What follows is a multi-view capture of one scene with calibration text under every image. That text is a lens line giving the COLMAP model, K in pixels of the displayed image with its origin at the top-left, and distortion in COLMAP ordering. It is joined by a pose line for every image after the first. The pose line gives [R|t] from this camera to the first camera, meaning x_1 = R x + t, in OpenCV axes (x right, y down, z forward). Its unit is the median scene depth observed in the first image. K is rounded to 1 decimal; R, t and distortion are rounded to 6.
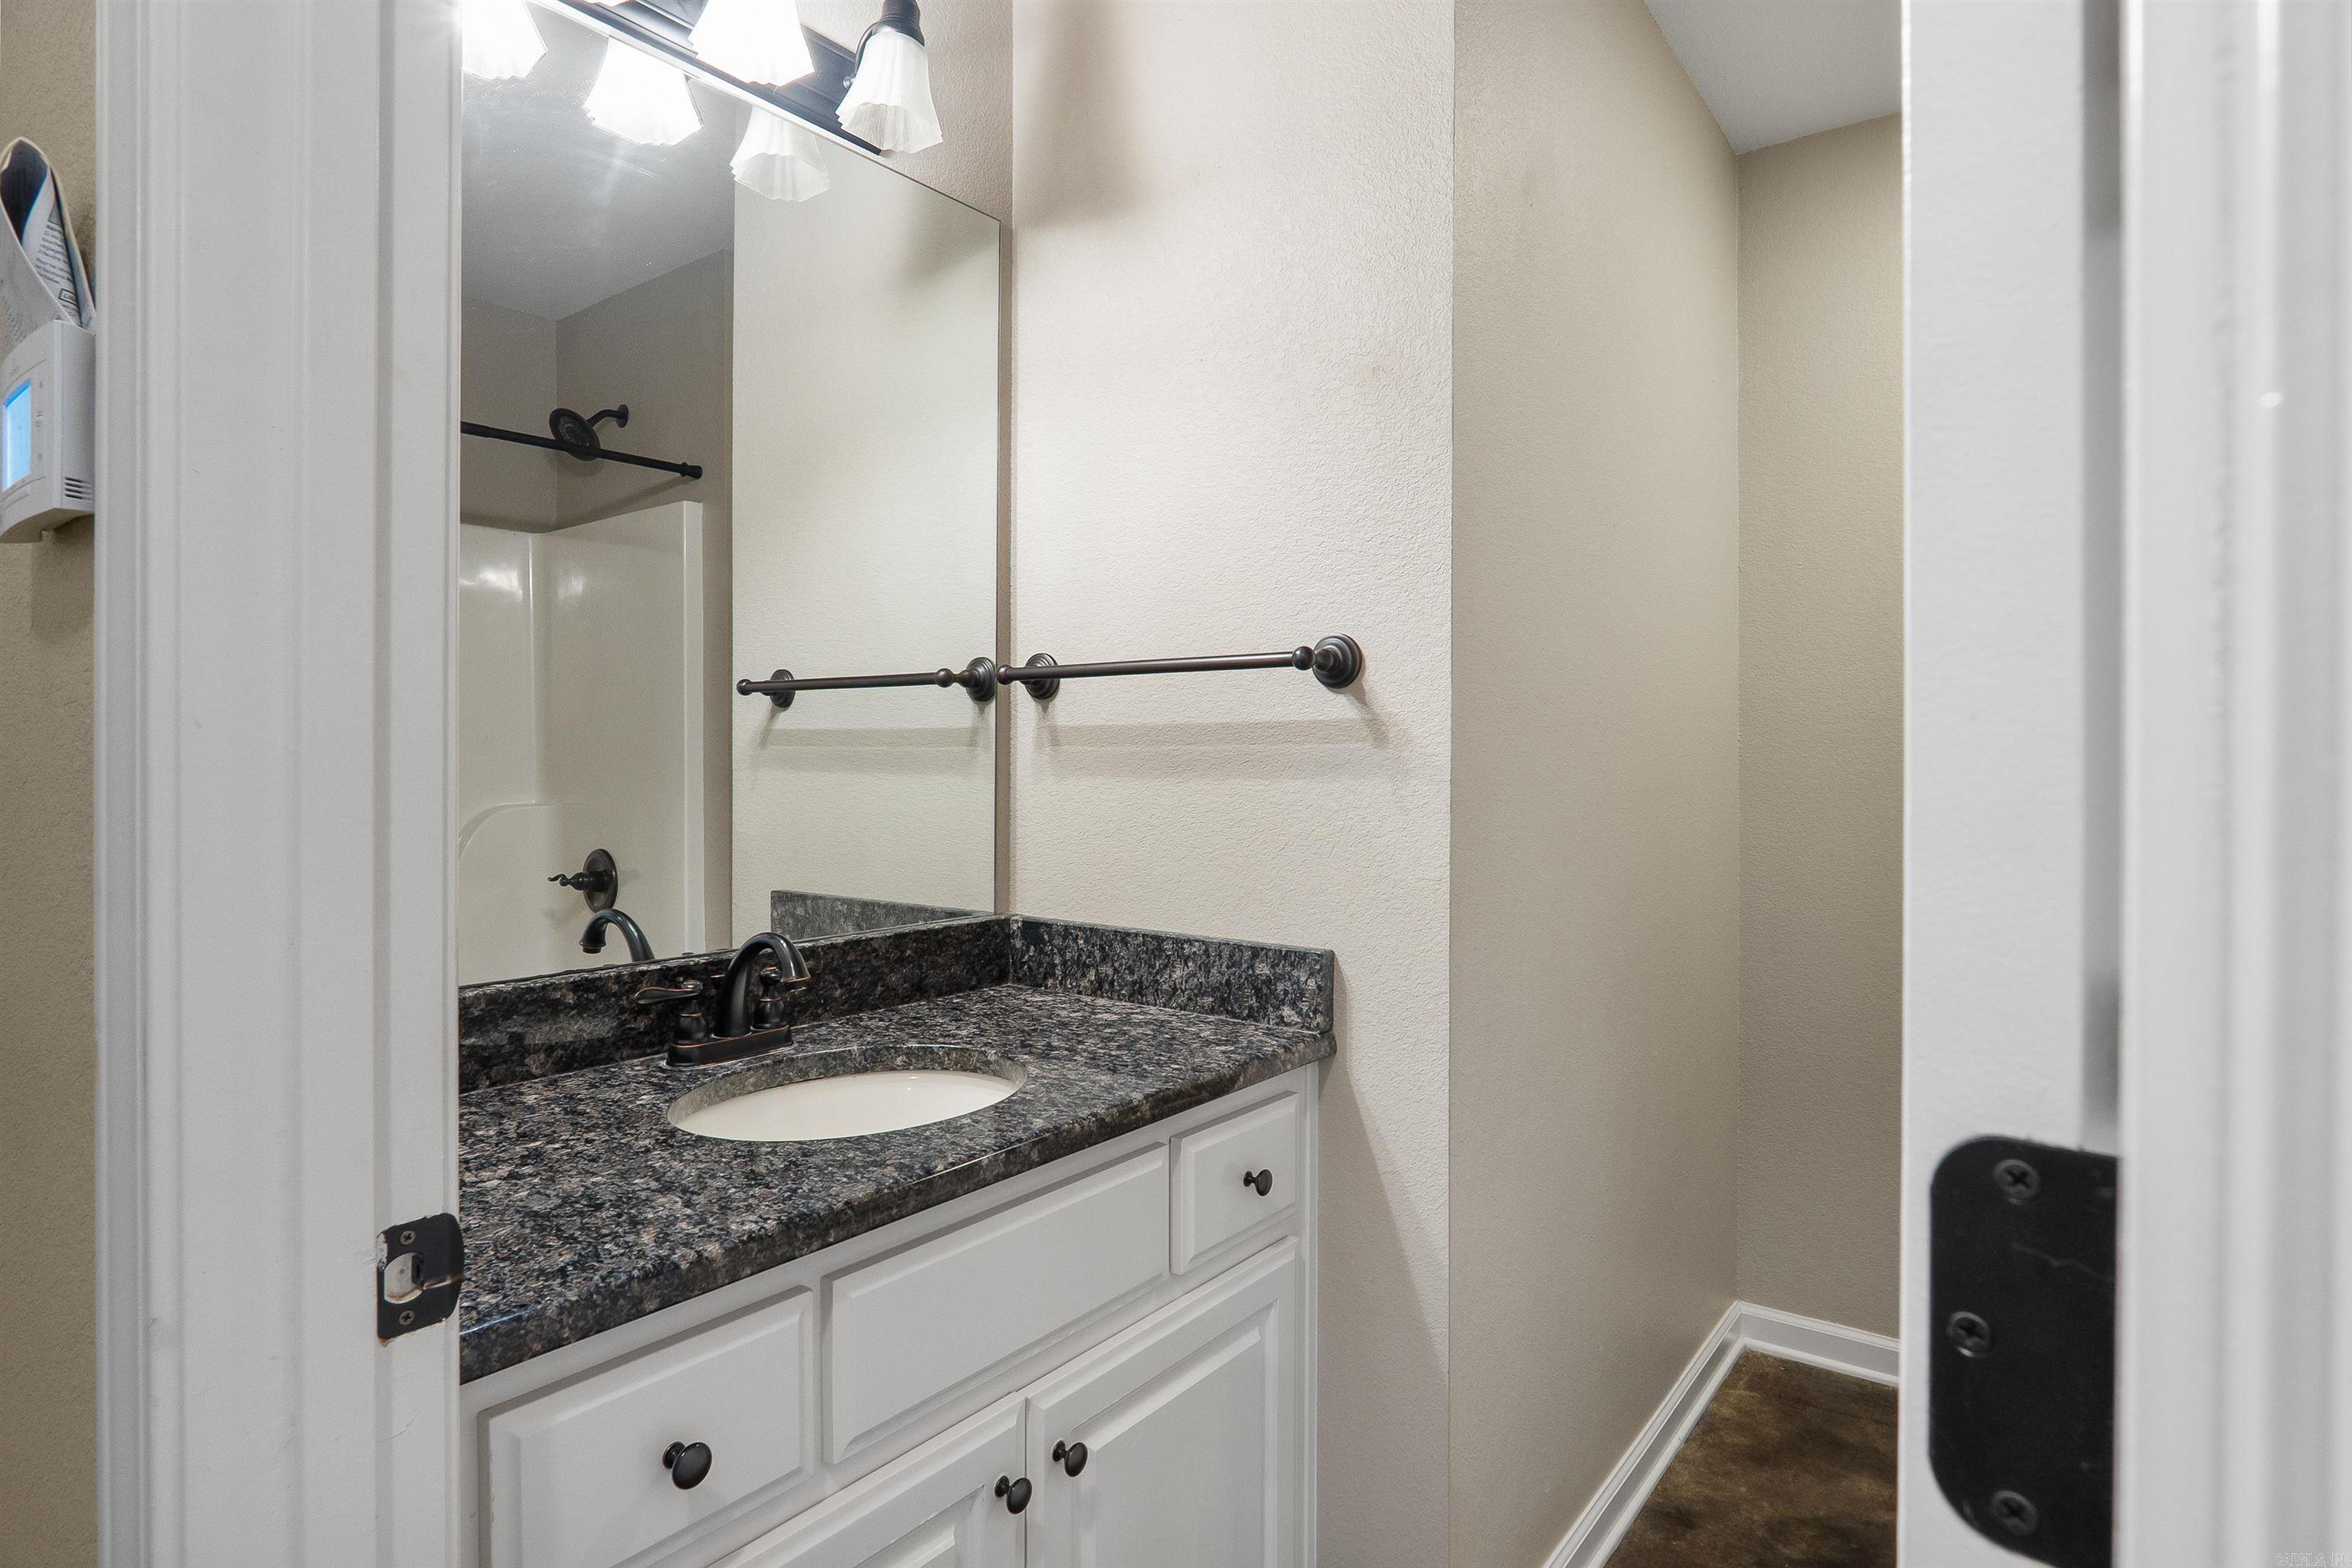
lens RADIAL K [[1255.5, 0, 1192.6], [0, 1255.5, 771.7], [0, 0, 1]] dist [-0.024441, 0.006646]
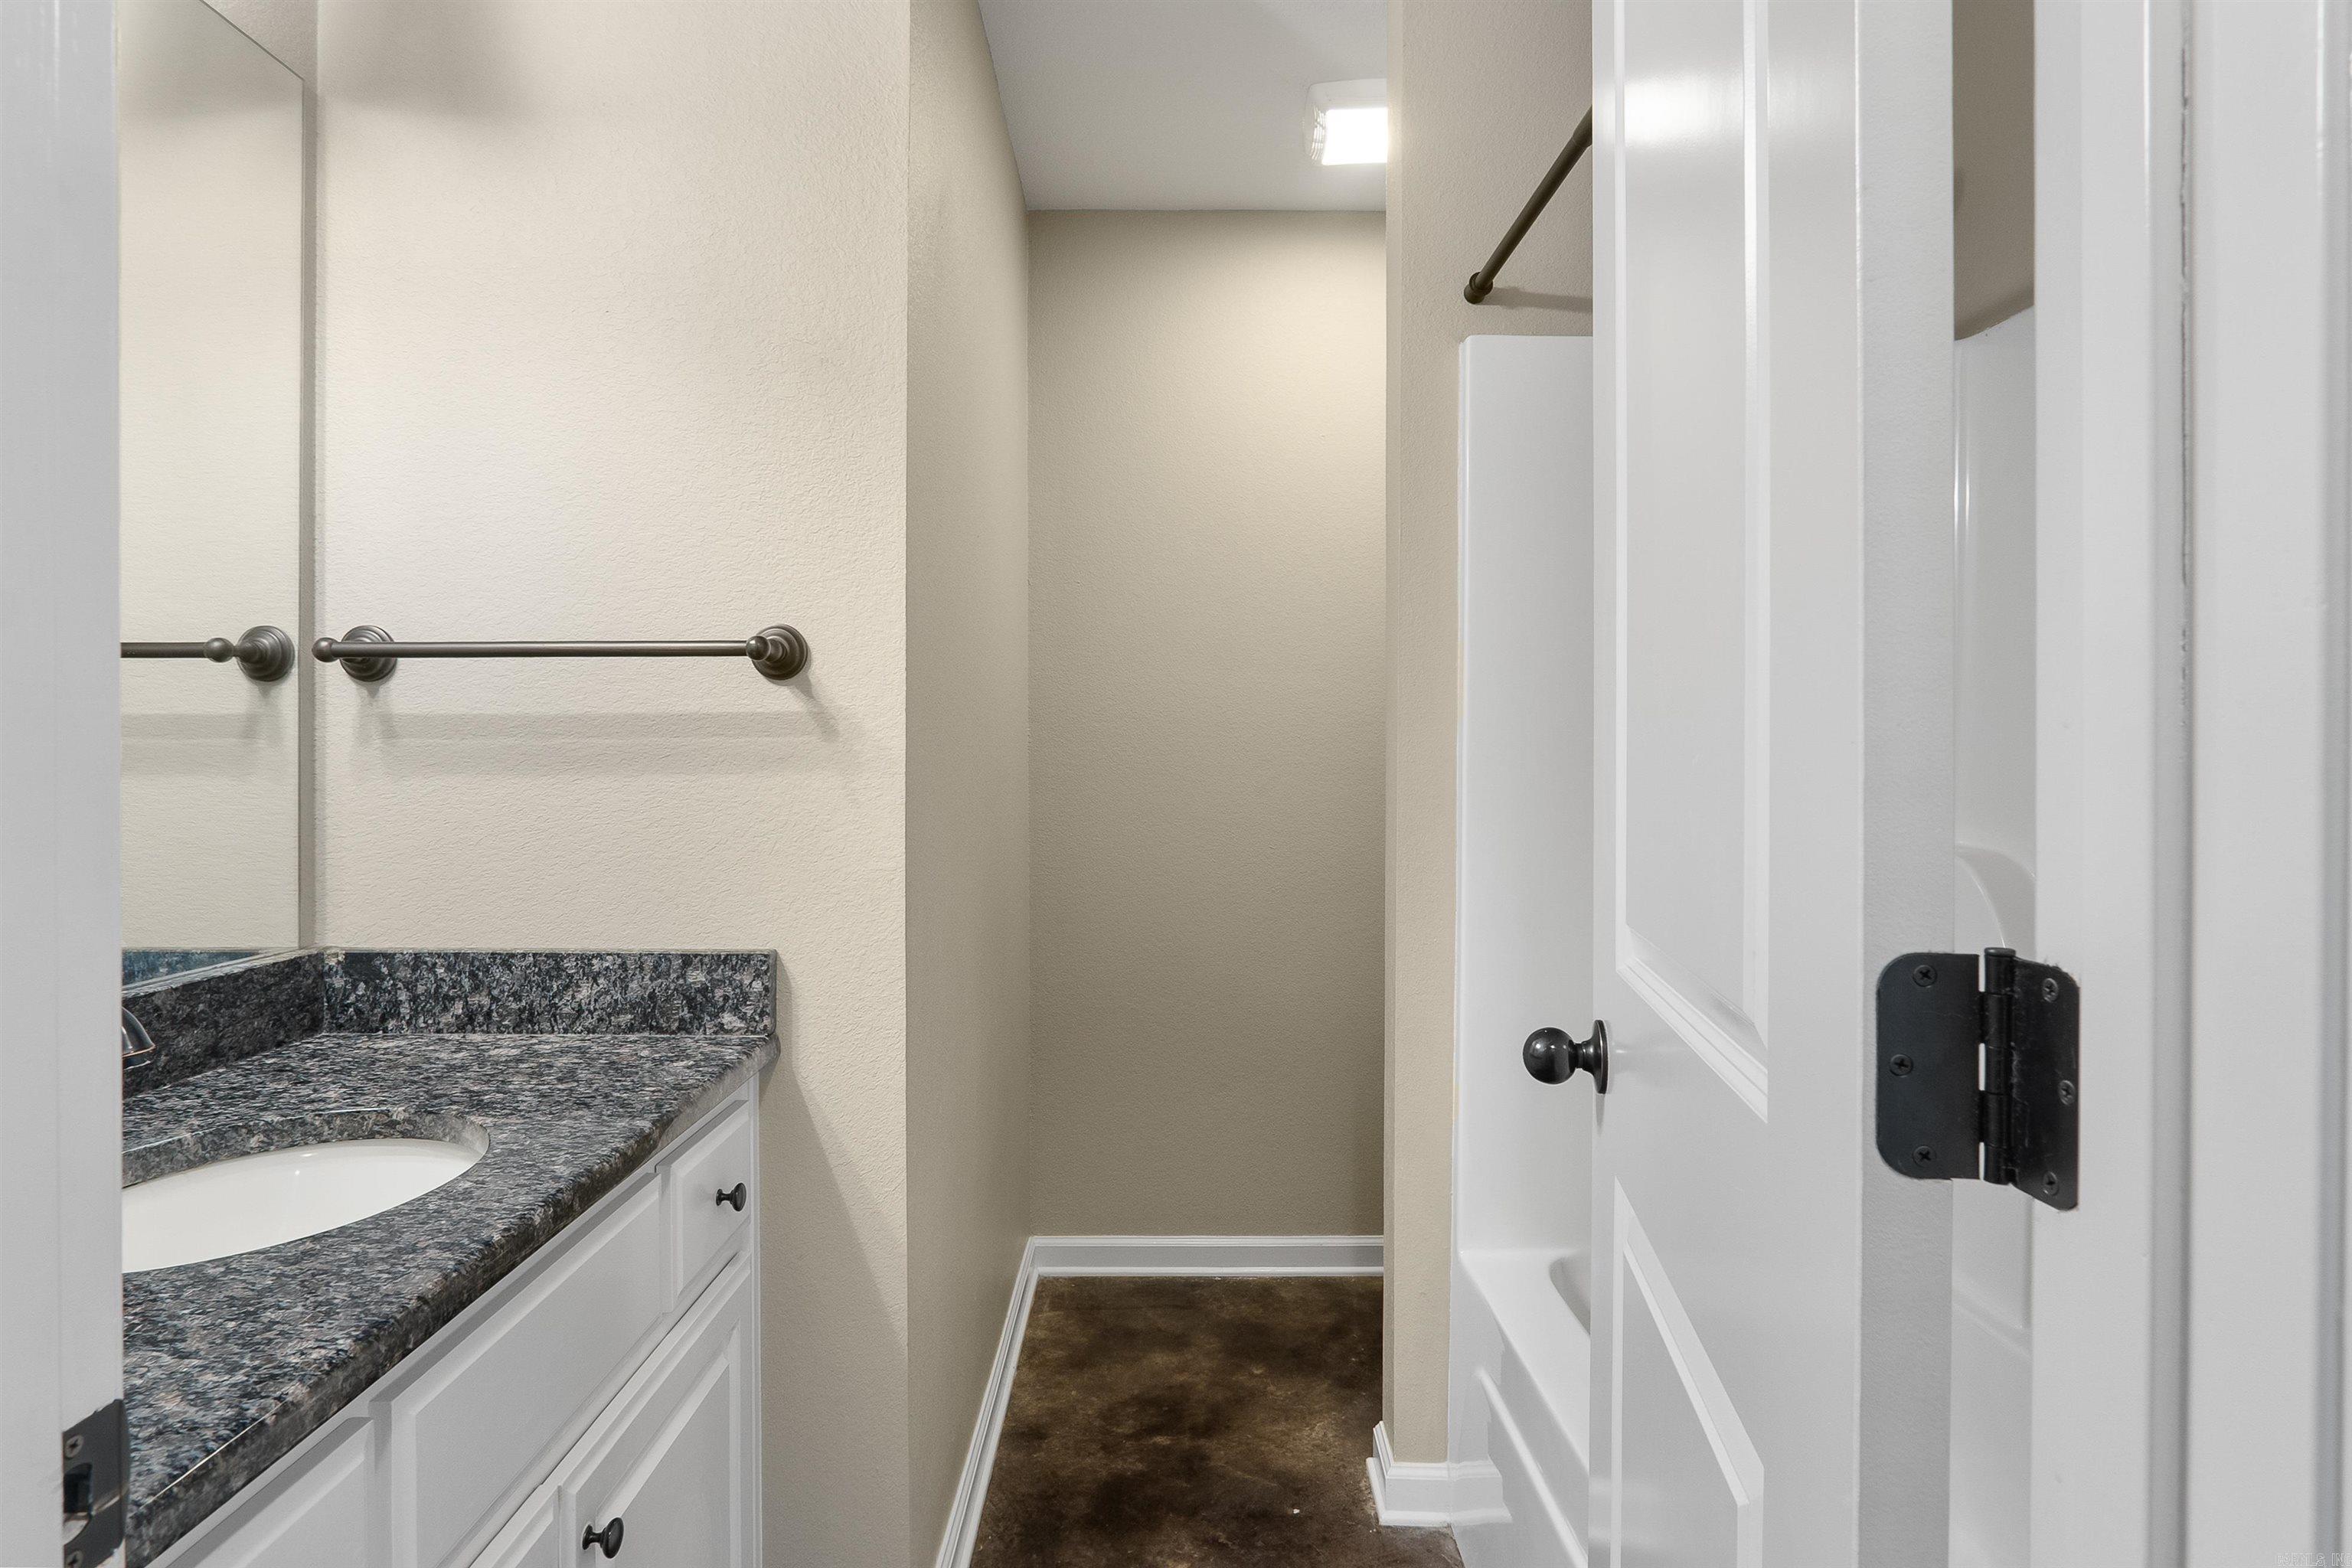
lens RADIAL K [[1255.5, 0, 1192.6], [0, 1255.5, 771.7], [0, 0, 1]] dist [-0.024441, 0.006646]
pose [[0.795455, -0.012313, 0.605888, -0.212274], [0.009859, 0.999924, 0.007377, 0.000651], [-0.605933, 0.000105, 0.795516, 0.030556]]
